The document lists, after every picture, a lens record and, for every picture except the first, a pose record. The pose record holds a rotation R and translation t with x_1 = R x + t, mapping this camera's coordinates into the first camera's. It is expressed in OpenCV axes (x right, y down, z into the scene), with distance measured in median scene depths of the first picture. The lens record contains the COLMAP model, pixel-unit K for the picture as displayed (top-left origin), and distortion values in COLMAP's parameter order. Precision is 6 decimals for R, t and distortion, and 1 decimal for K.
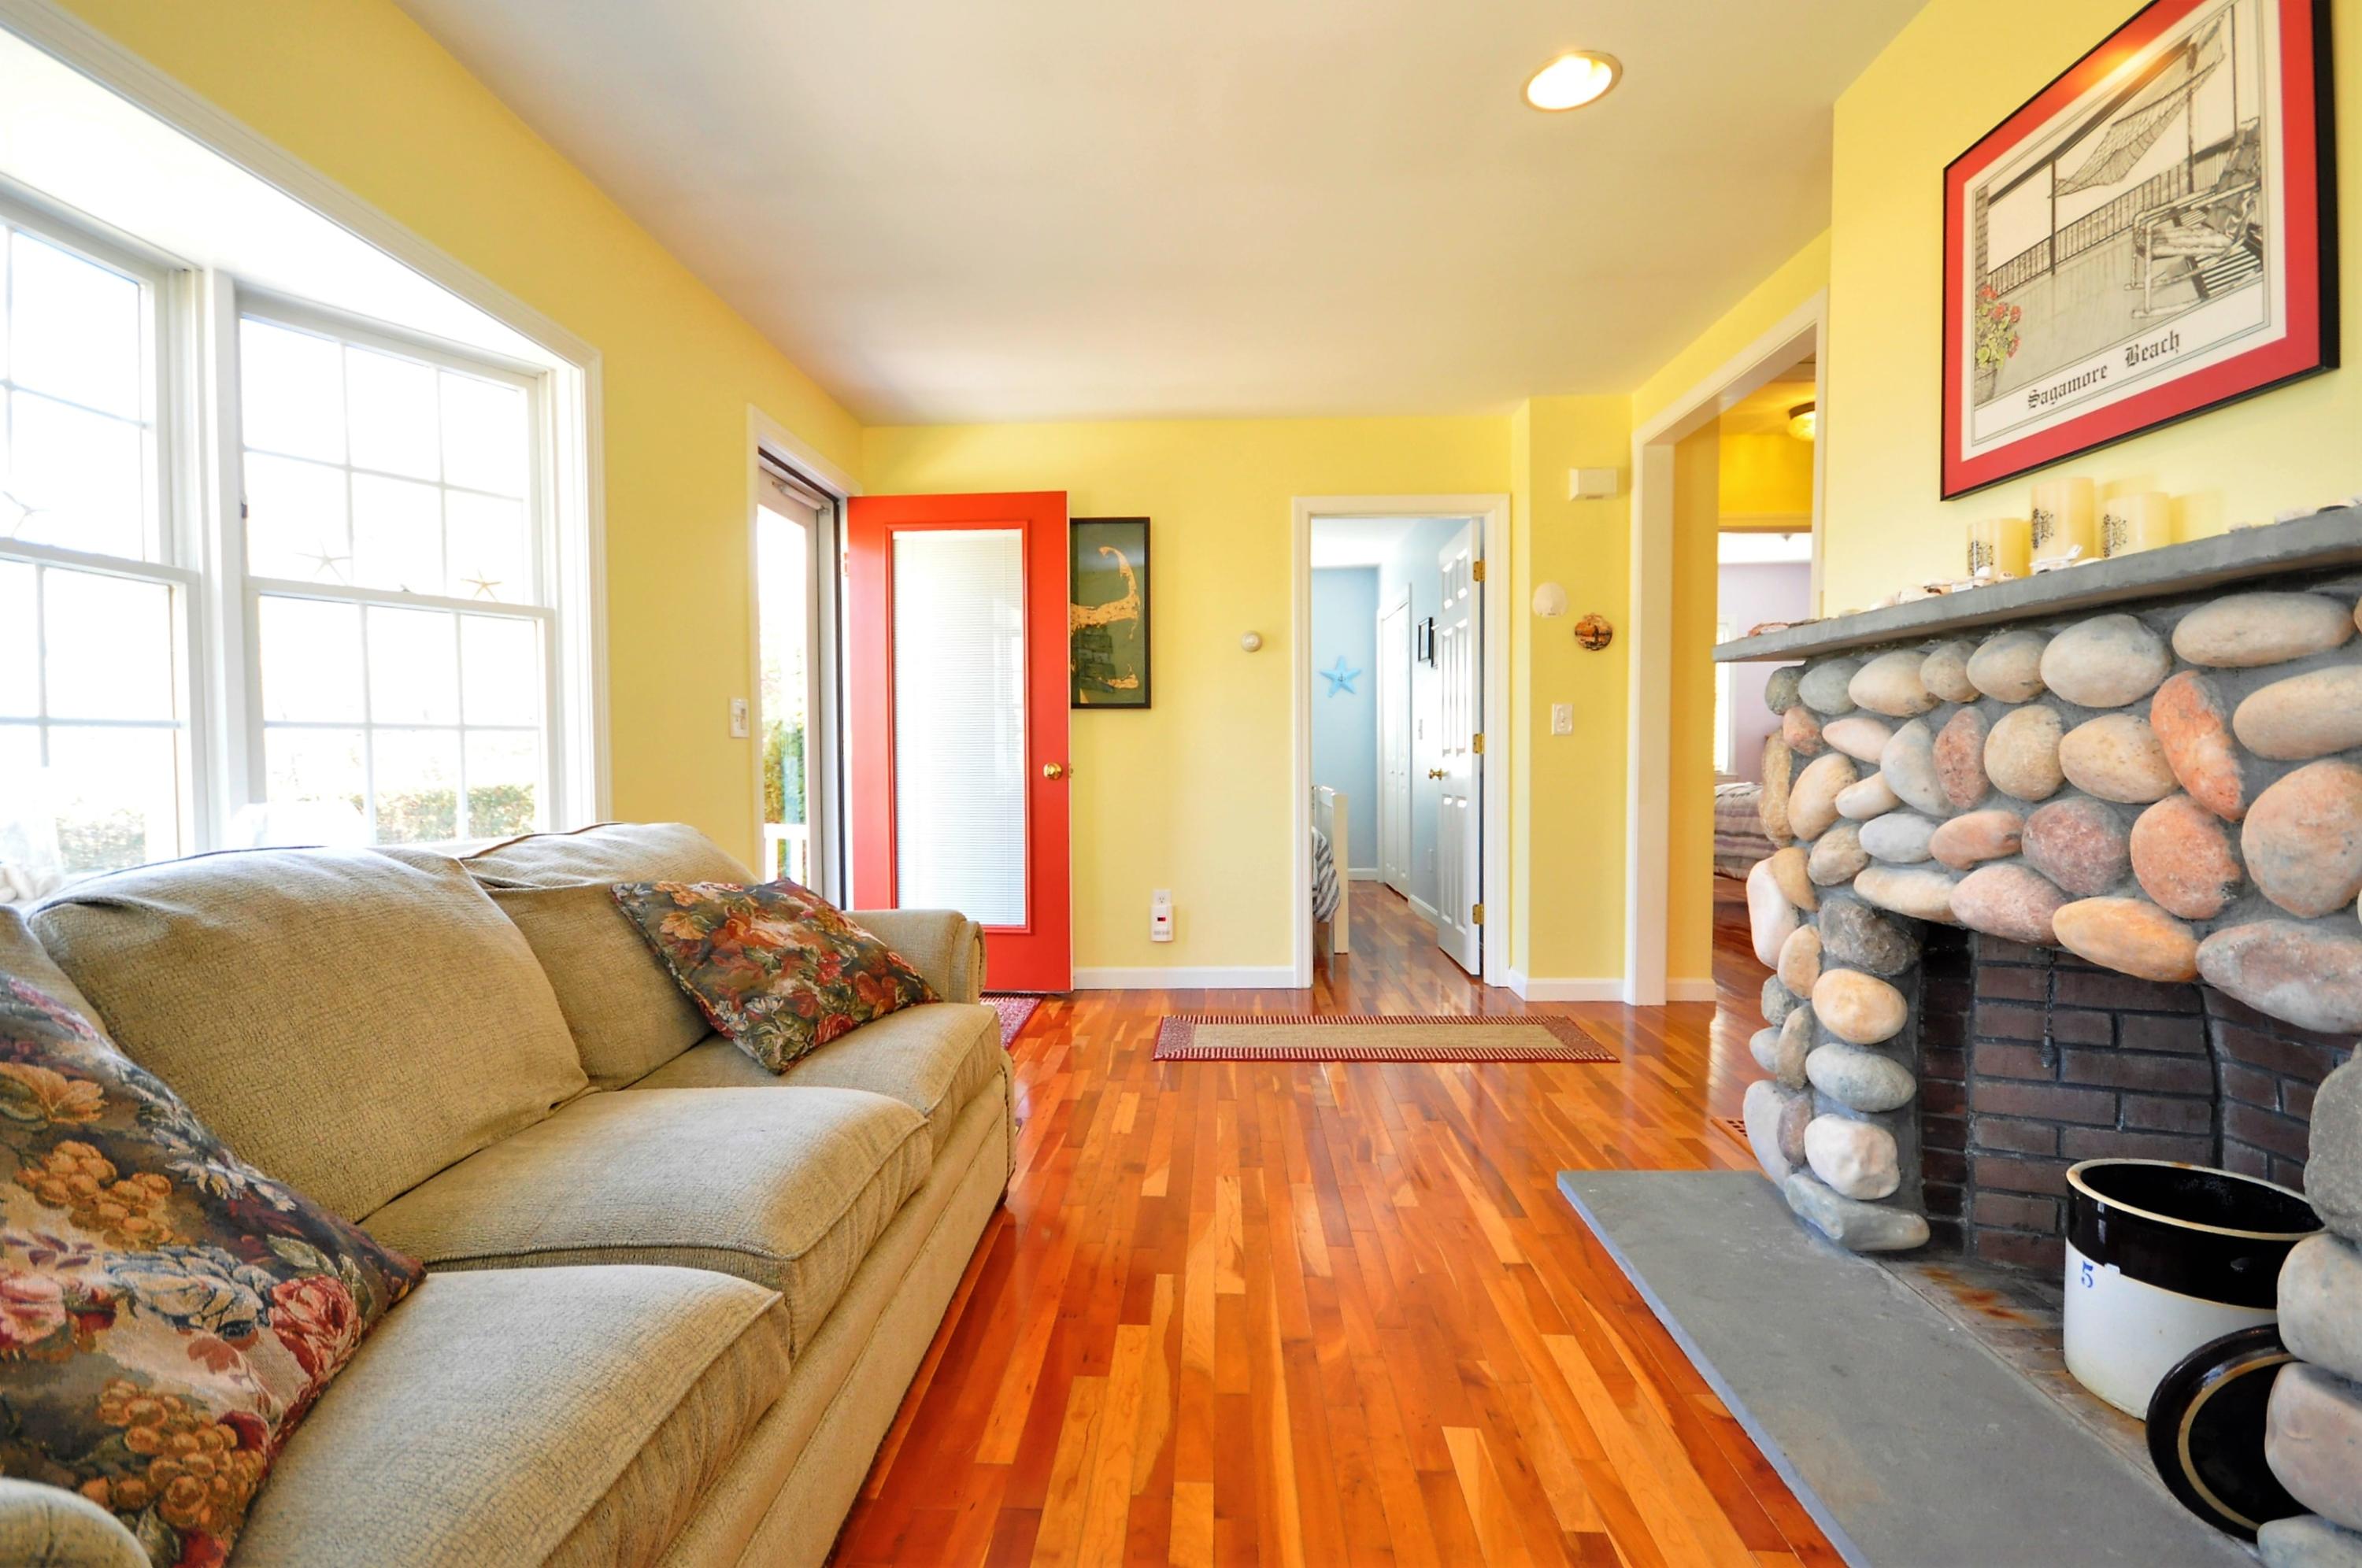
lens RADIAL K [[1034.4, 0, 1174.1], [0, 1034.4, 792.1], [0, 0, 1]] dist [0.011737, -0.014689]
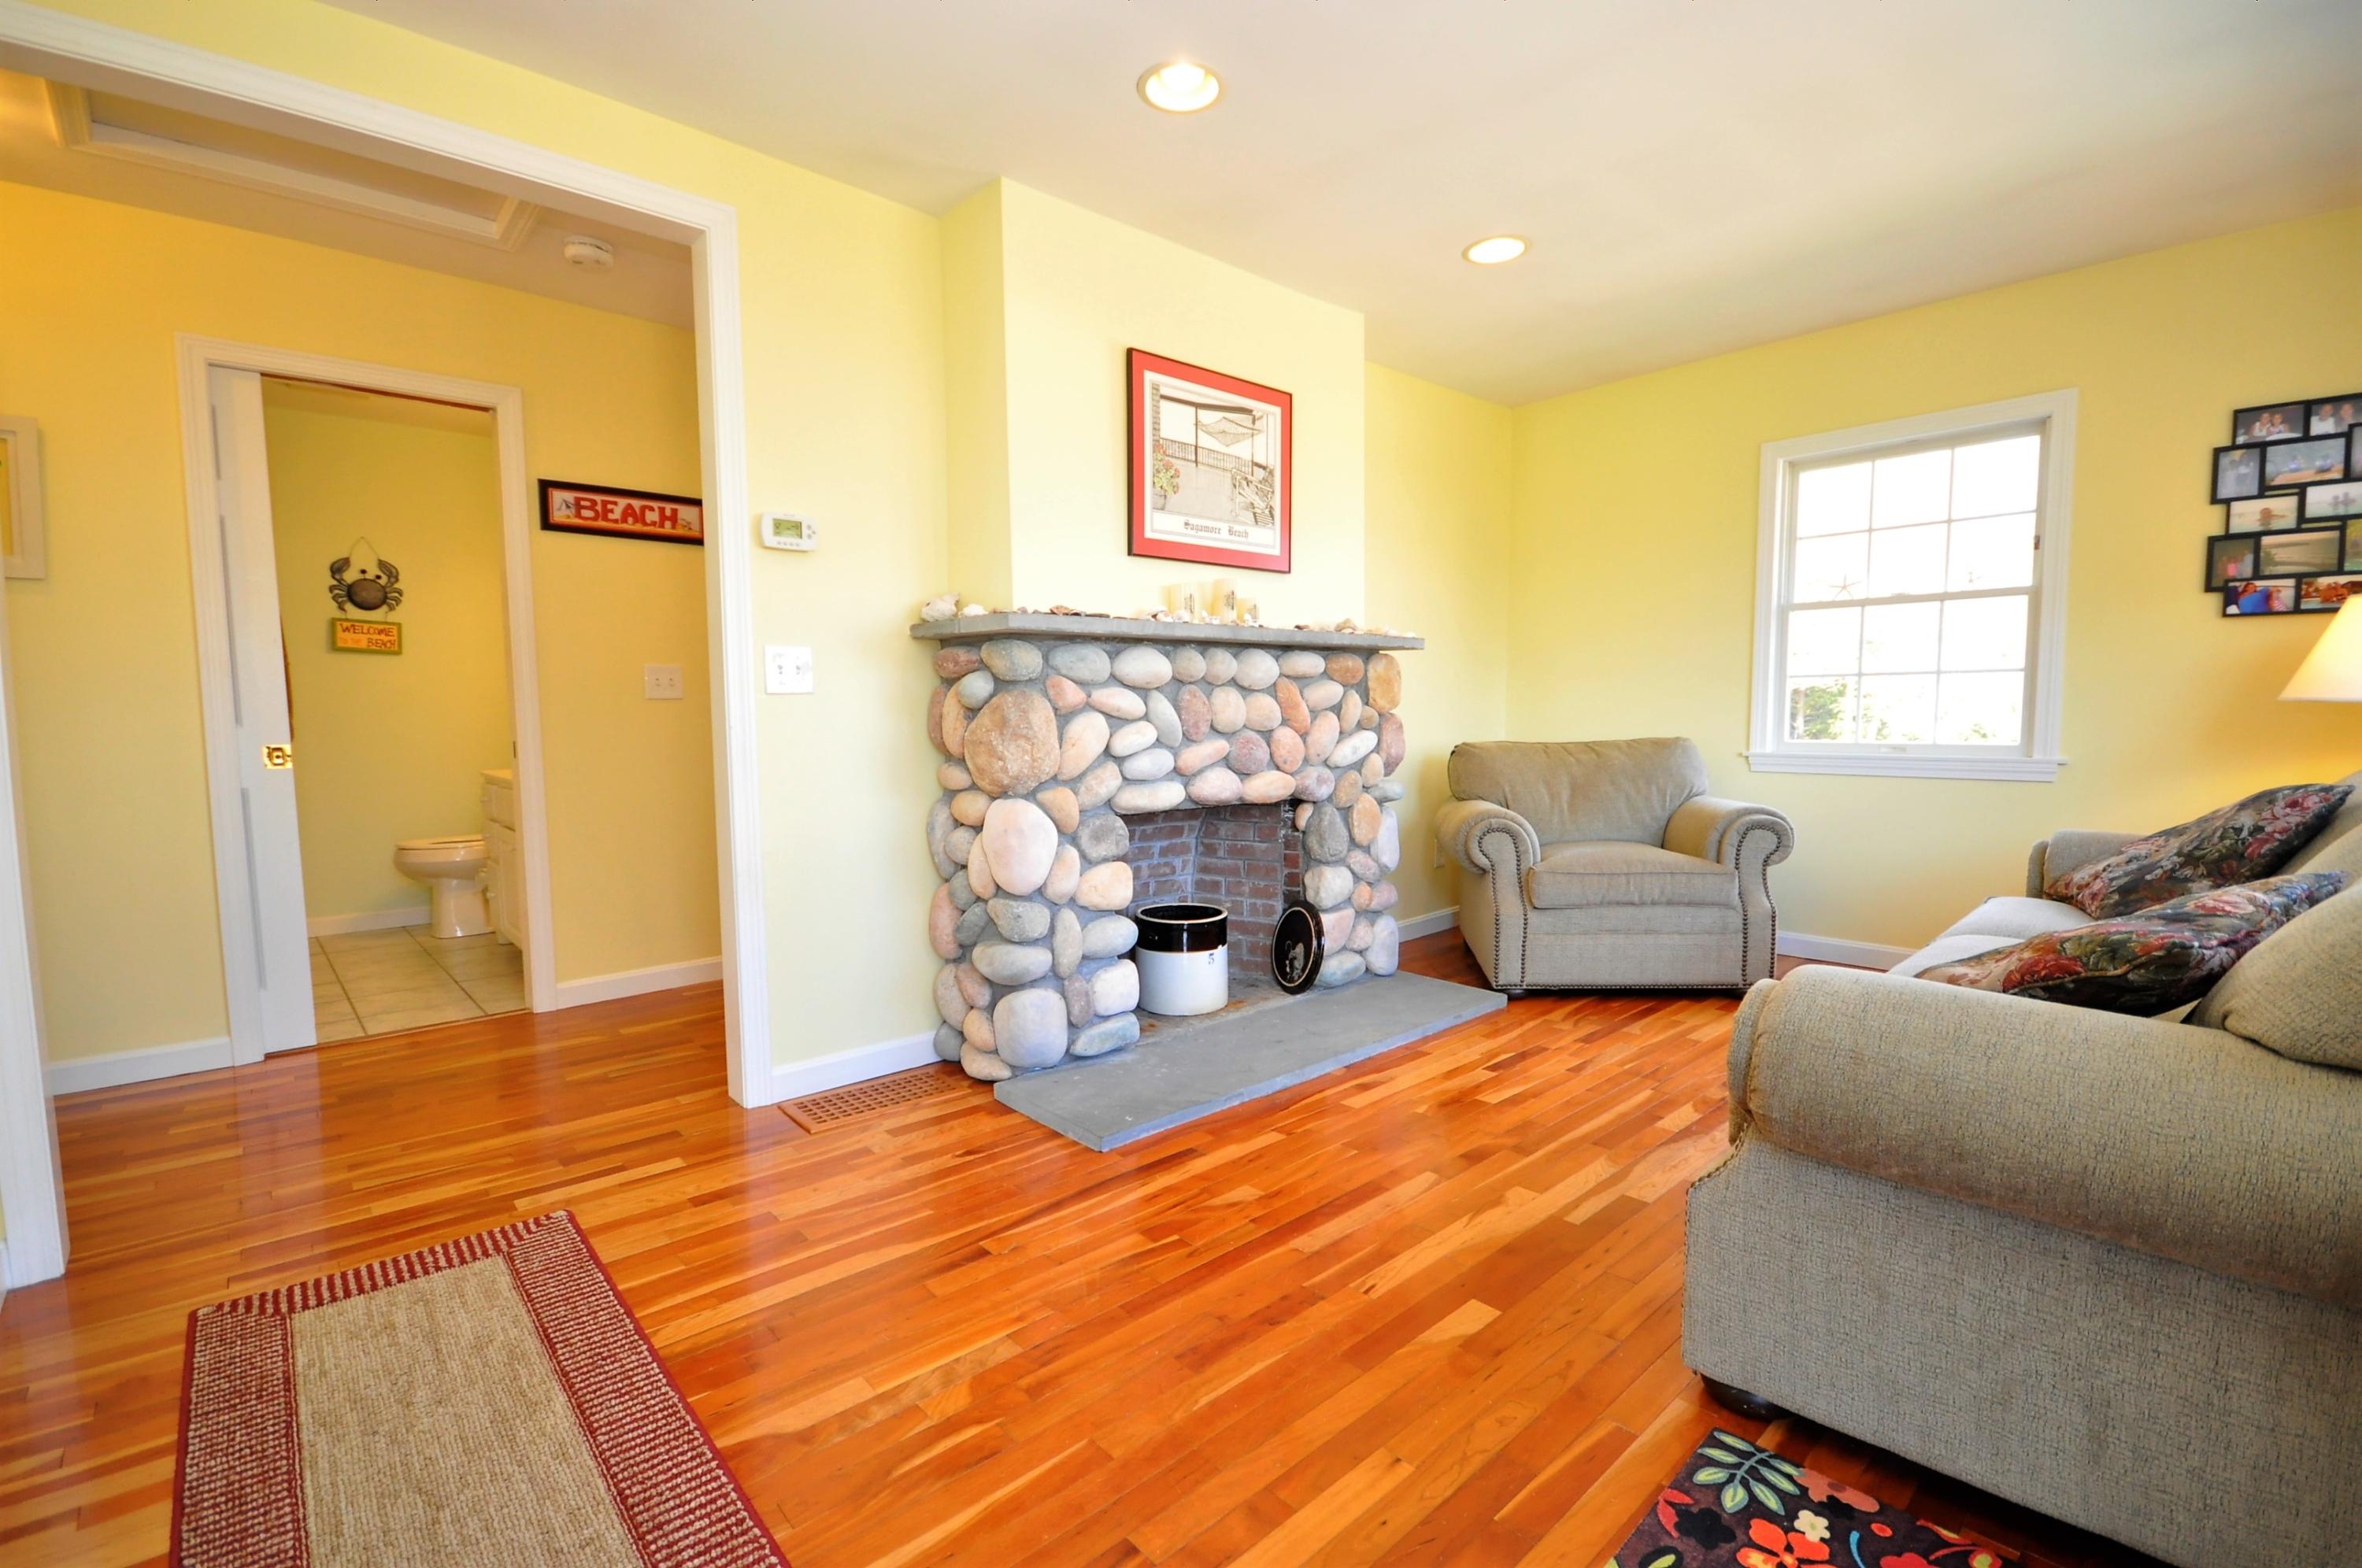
lens RADIAL K [[1034.4, 0, 1174.1], [0, 1034.4, 792.1], [0, 0, 1]] dist [0.011737, -0.014689]
pose [[-0.688940, -0.044555, 0.723448, -0.533971], [0.043420, 0.993779, 0.102553, -0.082307], [-0.723517, 0.102065, -0.682720, 2.265619]]
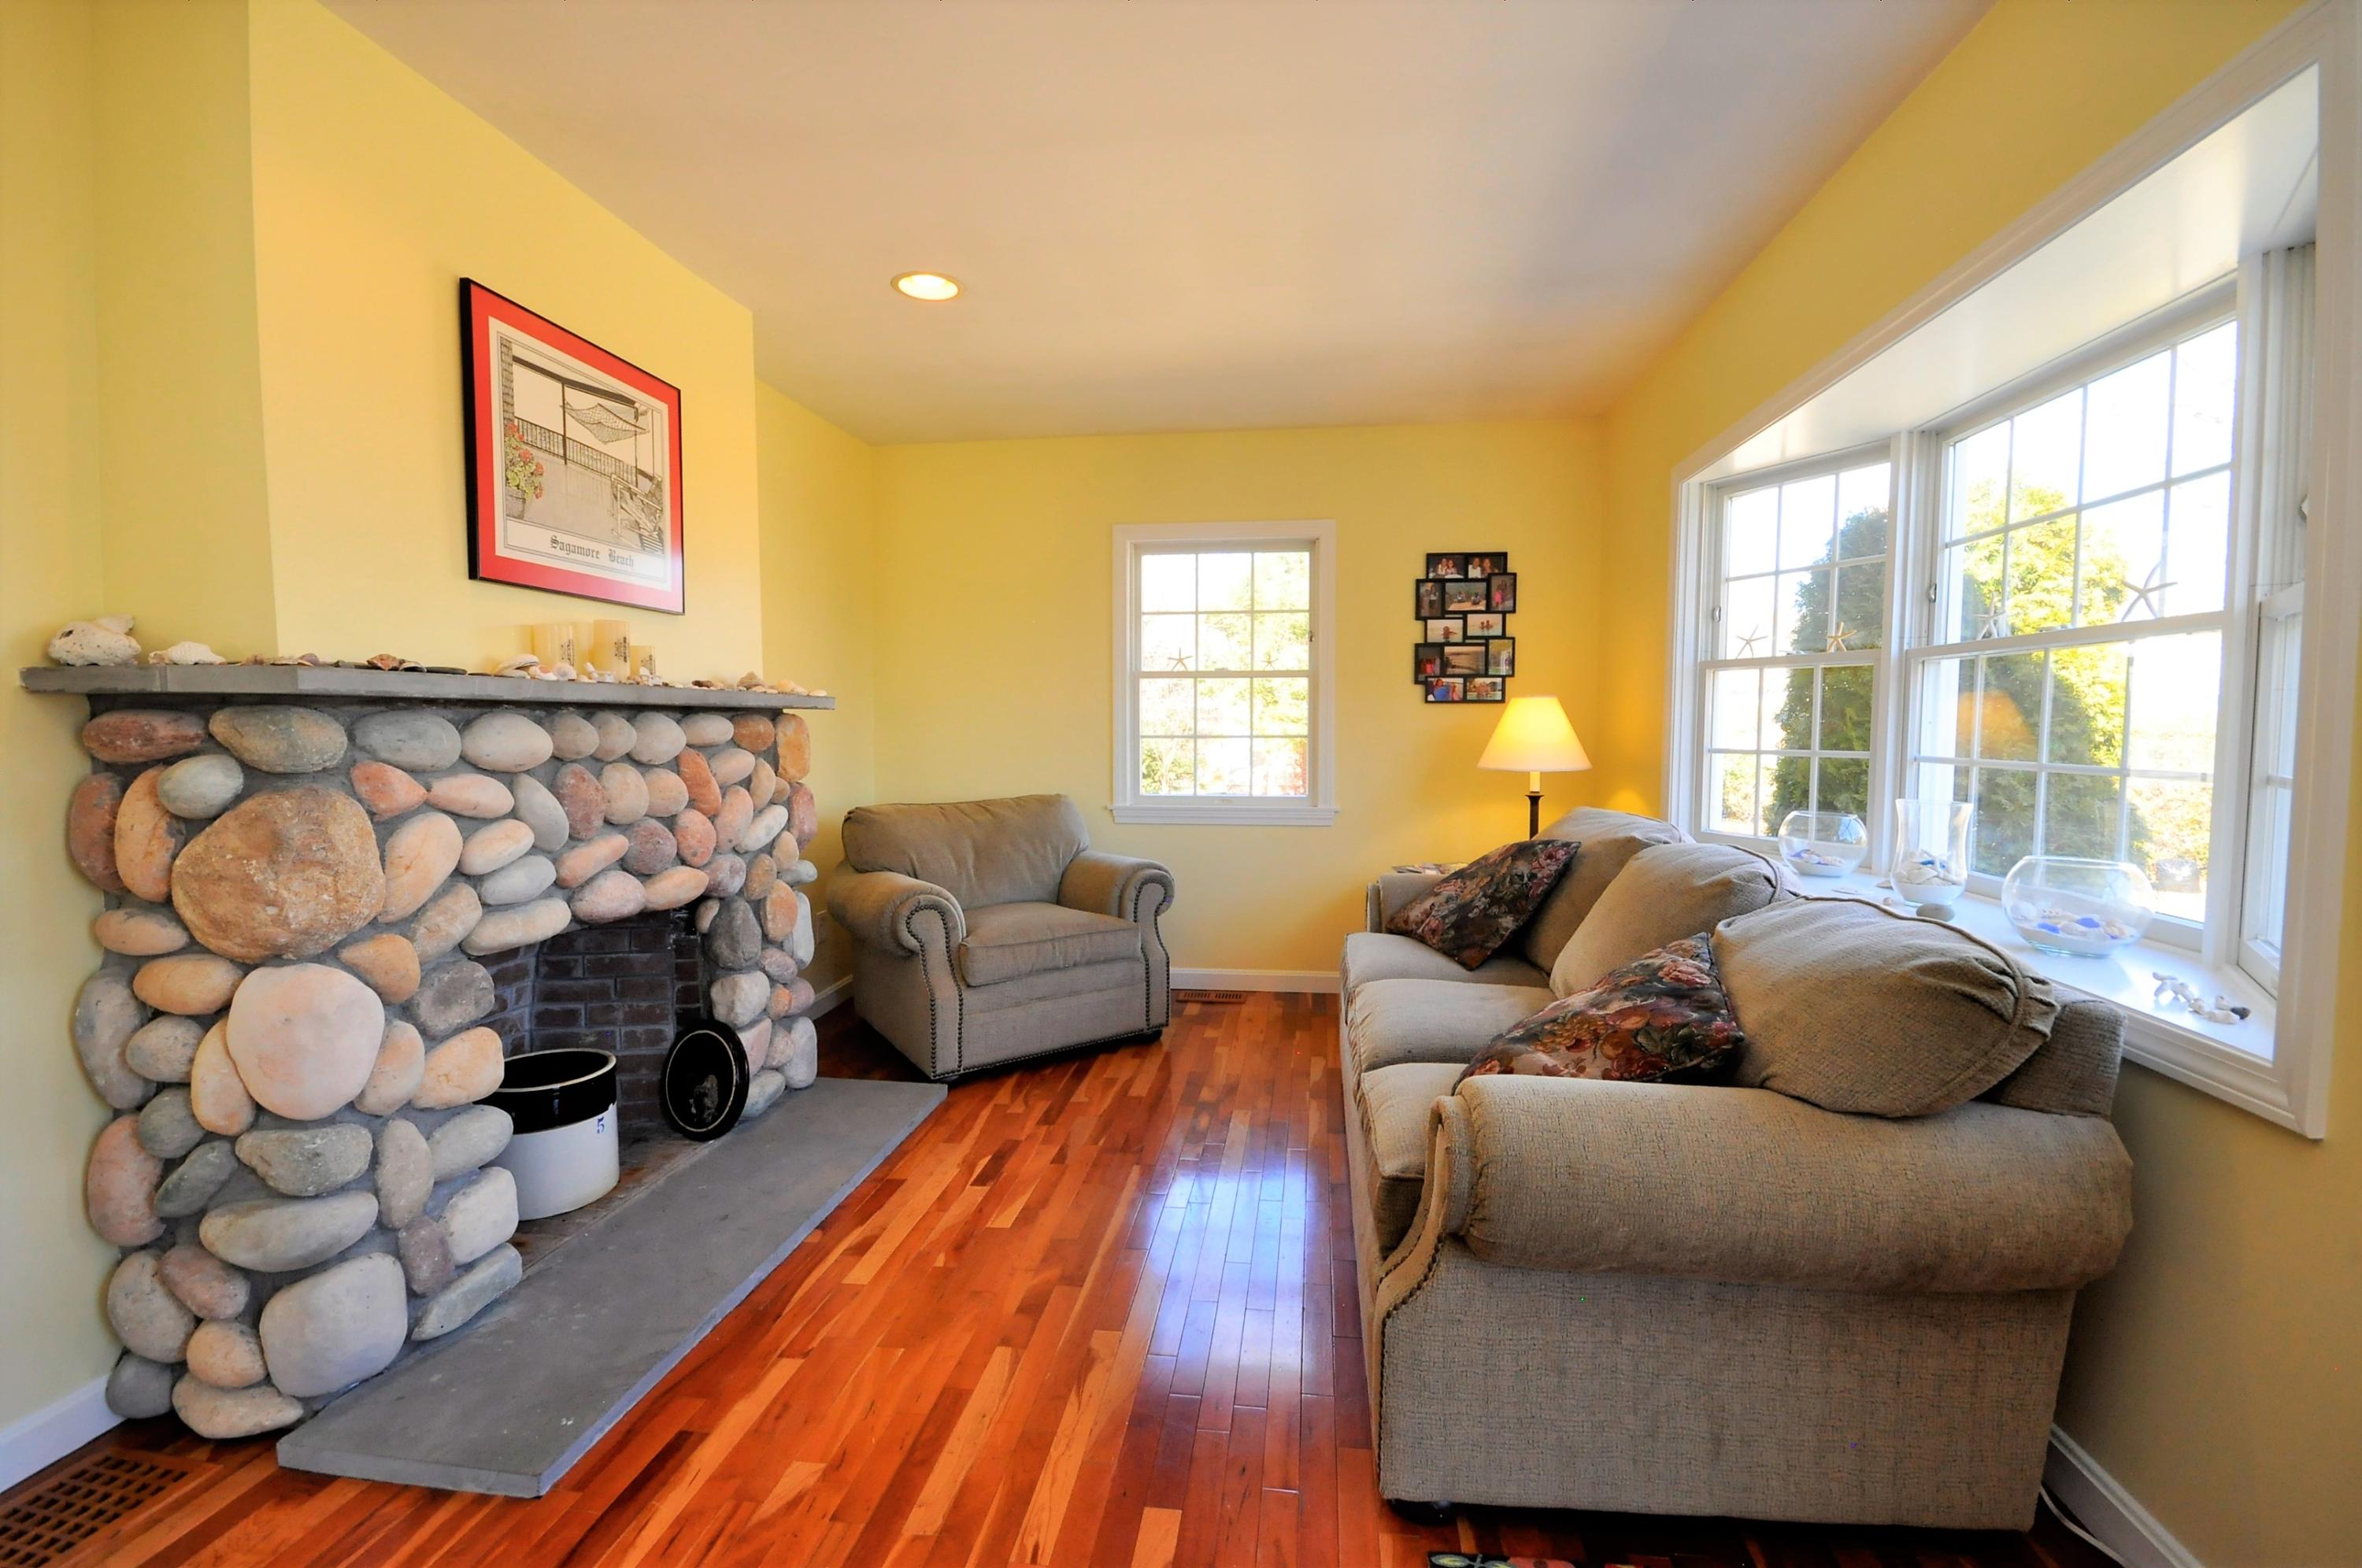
lens RADIAL K [[1034.4, 0, 1174.1], [0, 1034.4, 792.1], [0, 0, 1]] dist [0.011737, -0.014689]
pose [[-0.994991, 0.000415, 0.099963, -0.127955], [0.010794, 0.994590, 0.103312, -0.173050], [-0.099379, 0.103874, -0.989613, 2.220966]]
